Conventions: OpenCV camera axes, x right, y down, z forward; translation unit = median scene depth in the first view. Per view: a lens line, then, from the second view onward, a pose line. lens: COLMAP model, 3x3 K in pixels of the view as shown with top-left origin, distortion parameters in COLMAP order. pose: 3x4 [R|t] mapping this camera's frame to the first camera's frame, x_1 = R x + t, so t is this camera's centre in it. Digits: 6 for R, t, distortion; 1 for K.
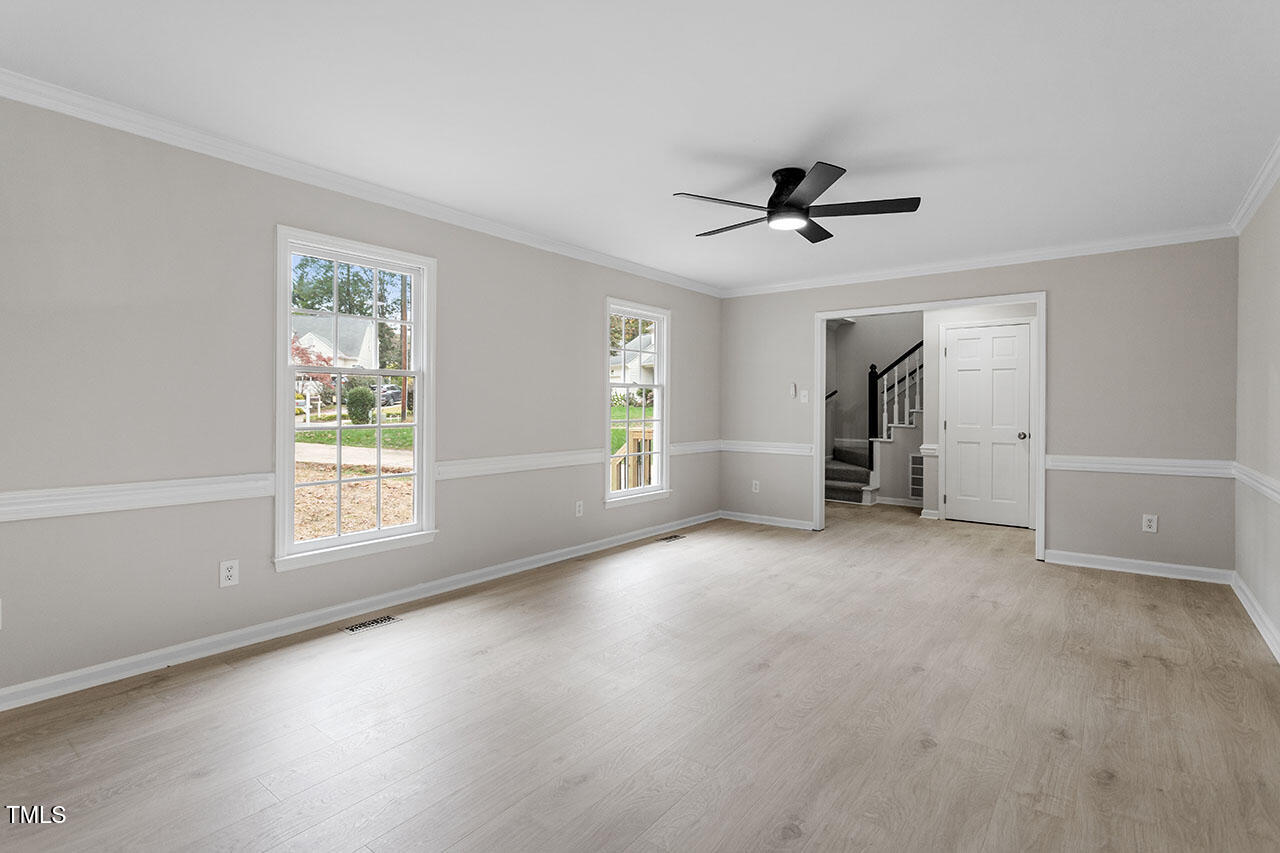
lens RADIAL K [[625.1, 0, 640.0], [0, 625.1, 420.0], [0, 0, 1]] dist [0.001463, 0.000090]
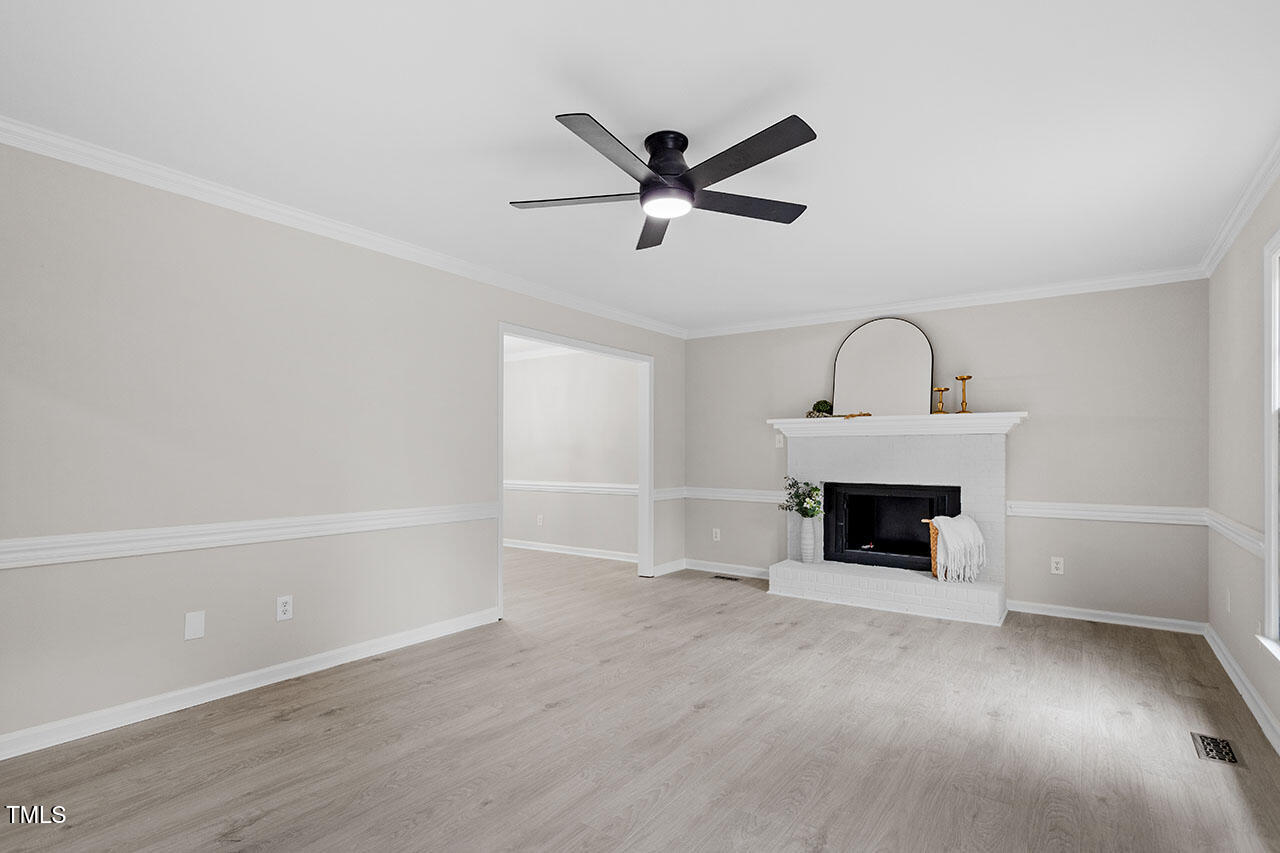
lens RADIAL K [[625.1, 0, 639.7], [0, 625.1, 432.5], [0, 0, 1]] dist [0.001463, 0.000090]
pose [[-0.999035, -0.011172, -0.042473, 0.360144], [-0.010618, 0.999856, -0.013252, -0.042158], [0.042615, -0.012788, -0.999010, 2.116922]]
